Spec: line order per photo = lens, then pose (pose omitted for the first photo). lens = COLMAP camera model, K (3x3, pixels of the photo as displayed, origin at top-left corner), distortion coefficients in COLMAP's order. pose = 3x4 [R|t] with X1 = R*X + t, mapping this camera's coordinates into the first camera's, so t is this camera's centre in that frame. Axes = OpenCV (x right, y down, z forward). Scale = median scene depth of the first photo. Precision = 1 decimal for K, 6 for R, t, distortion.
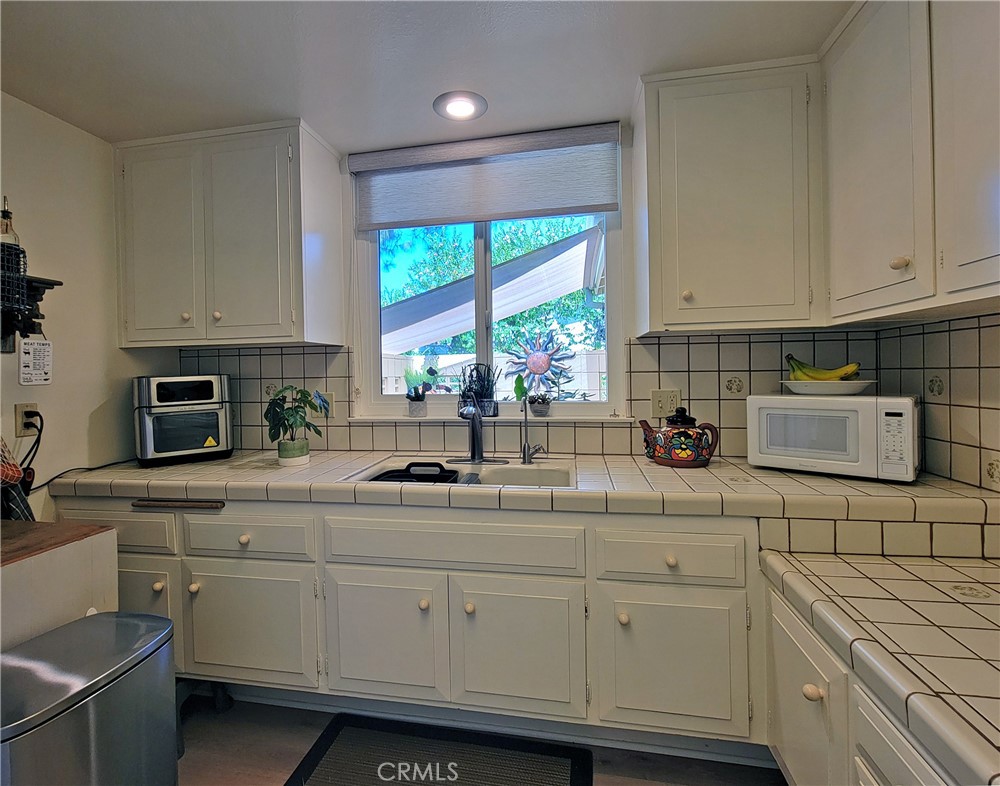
lens RADIAL K [[501.2, 0, 474.4], [0, 501.2, 375.3], [0, 0, 1]] dist [-0.002259, -0.000175]
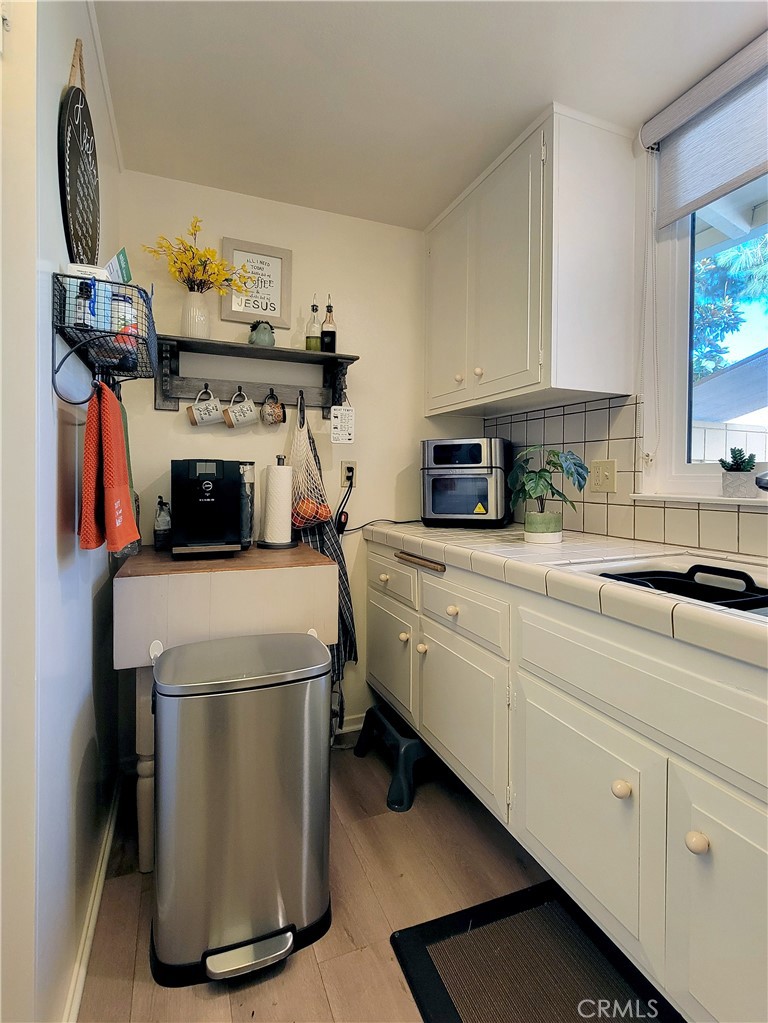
lens RADIAL K [[503.5, 0, 416.9], [0, 503.5, 486.9], [0, 0, 1]] dist [-0.000700, 0.000861]
pose [[0.556736, 0.032970, -0.830035, 0.206386], [-0.025932, 0.999415, 0.022305, 0.075972], [0.830285, 0.009106, 0.557265, 0.379956]]
